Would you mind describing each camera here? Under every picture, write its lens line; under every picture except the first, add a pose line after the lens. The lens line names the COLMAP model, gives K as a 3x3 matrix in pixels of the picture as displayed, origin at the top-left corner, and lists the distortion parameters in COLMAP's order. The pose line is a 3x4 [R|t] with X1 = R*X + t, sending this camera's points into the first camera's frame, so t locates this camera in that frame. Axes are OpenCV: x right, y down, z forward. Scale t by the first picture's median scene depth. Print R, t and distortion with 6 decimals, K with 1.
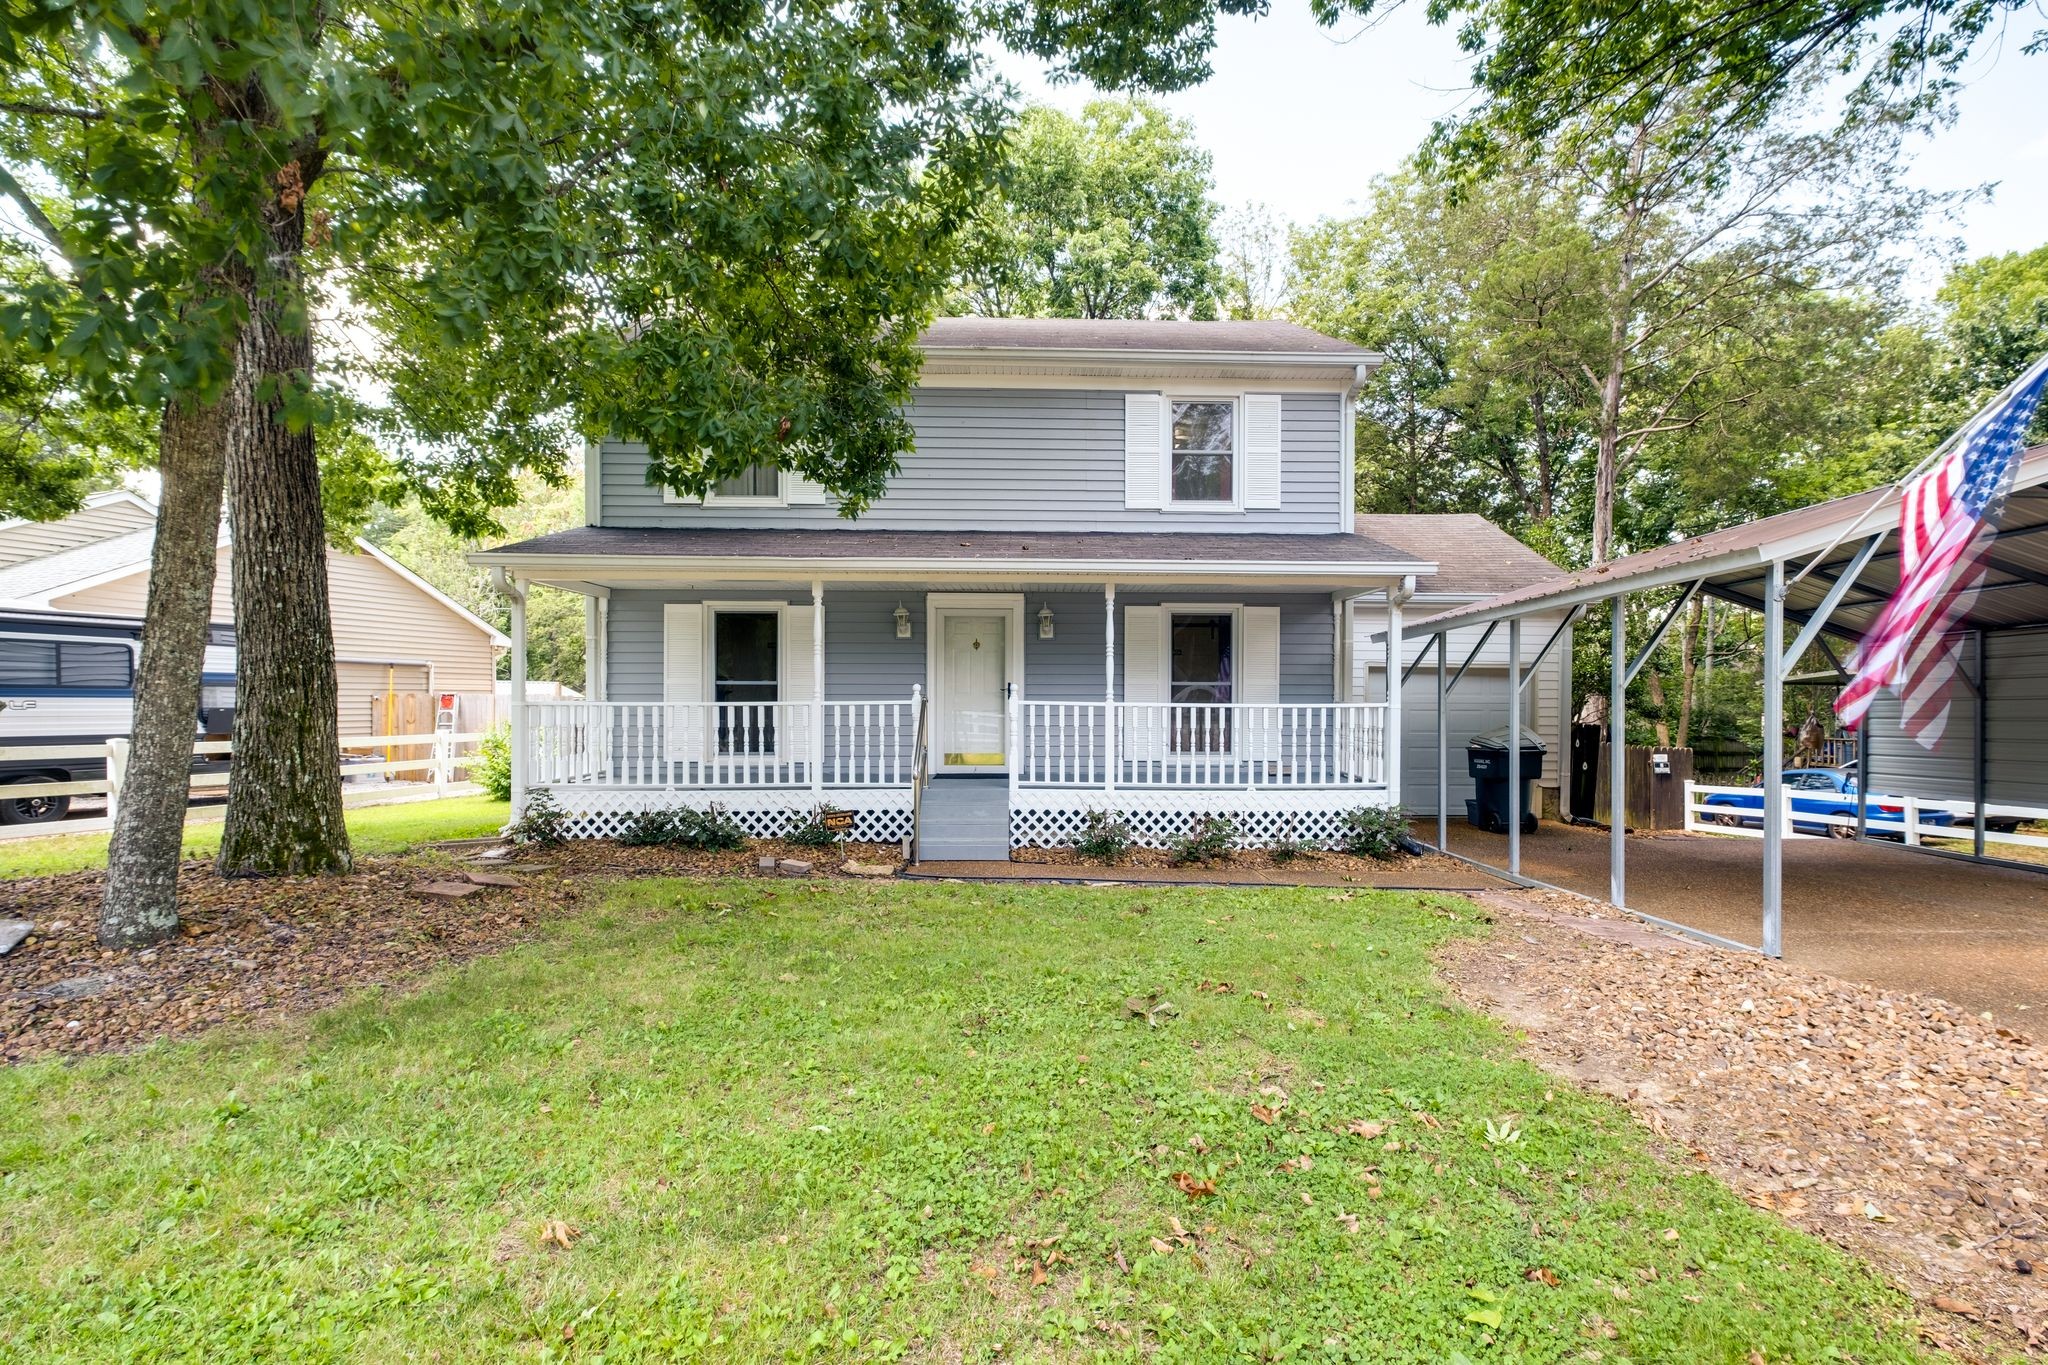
lens RADIAL K [[898.0, 0, 1028.4], [0, 898.0, 672.9], [0, 0, 1]] dist [-0.003102, -0.001011]
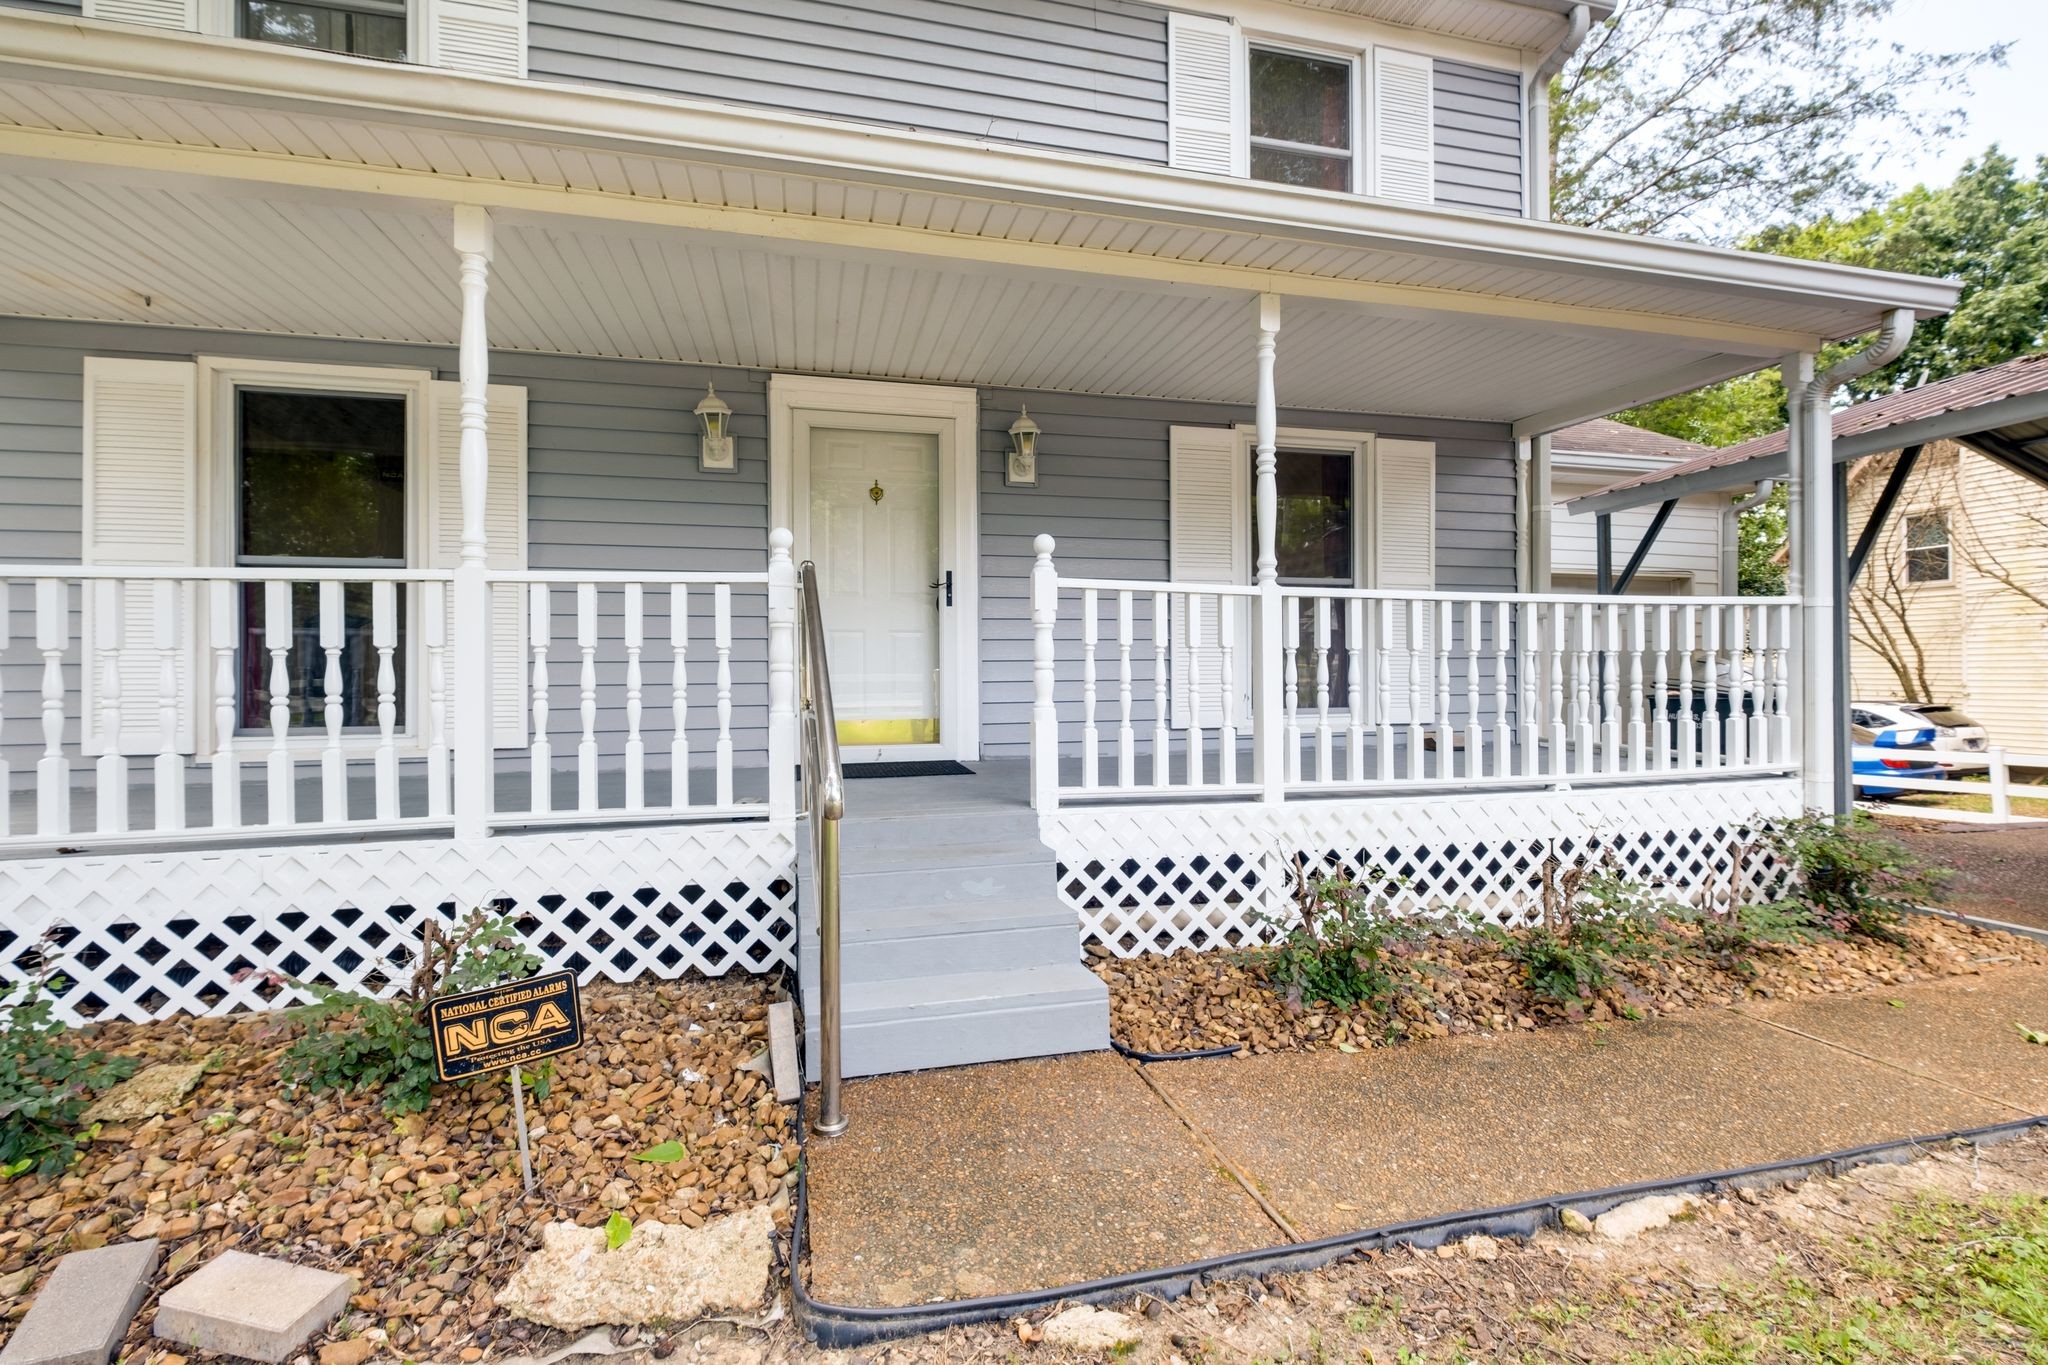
lens RADIAL K [[943.8, 0, 1028.8], [0, 943.8, 639.0], [0, 0, 1]] dist [0.000215, -0.000142]
pose [[0.975019, -0.000778, 0.222121, -0.092292], [0.000153, 0.999996, 0.002830, 0.046107], [-0.222122, -0.002725, 0.975015, 0.501898]]
